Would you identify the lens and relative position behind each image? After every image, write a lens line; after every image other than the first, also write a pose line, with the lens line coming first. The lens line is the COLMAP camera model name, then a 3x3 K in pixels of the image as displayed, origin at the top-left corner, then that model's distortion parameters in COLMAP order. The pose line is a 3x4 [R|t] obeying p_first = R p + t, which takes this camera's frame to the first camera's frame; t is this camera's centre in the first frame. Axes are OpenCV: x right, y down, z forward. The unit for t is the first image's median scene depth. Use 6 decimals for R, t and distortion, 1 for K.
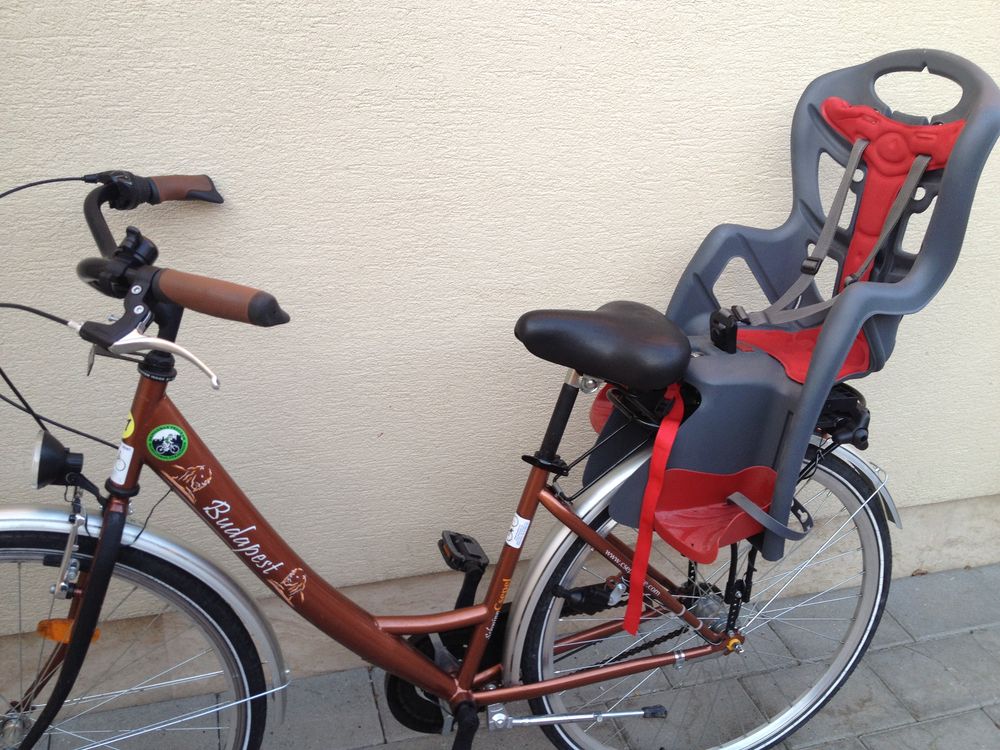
lens RADIAL K [[928.6, 0, 483.9], [0, 928.6, 375.6], [0, 0, 1]] dist [-0.004895, 0.000000]
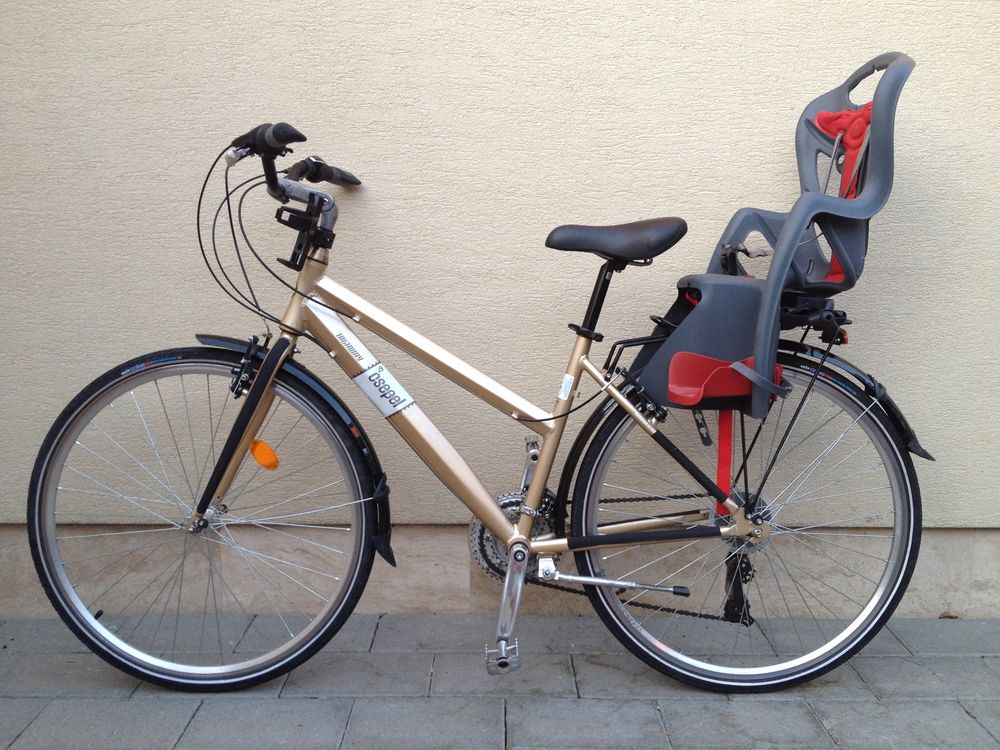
lens RADIAL K [[928.6, 0, 481.7], [0, 928.6, 379.8], [0, 0, 1]] dist [-0.004895, 0.000000]
pose [[0.956899, 0.000365, -0.290421, 0.417499], [-0.088449, 0.952860, -0.290230, 0.444901], [0.276625, 0.303409, 0.911823, -0.151348]]
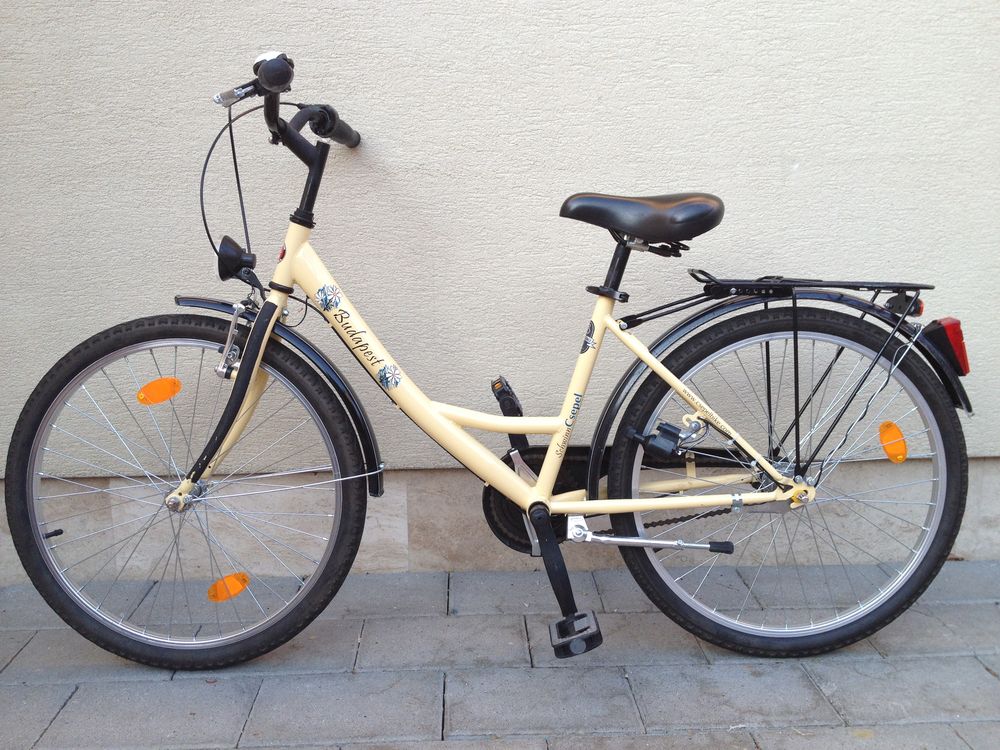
lens RADIAL K [[928.6, 0, 487.8], [0, 928.6, 386.8], [0, 0, 1]] dist [-0.004895, 0.000000]
pose [[0.967535, -0.005843, -0.252668, 0.398458], [-0.057371, 0.968557, -0.242088, 0.429186], [0.246138, 0.248724, 0.936778, 0.068683]]
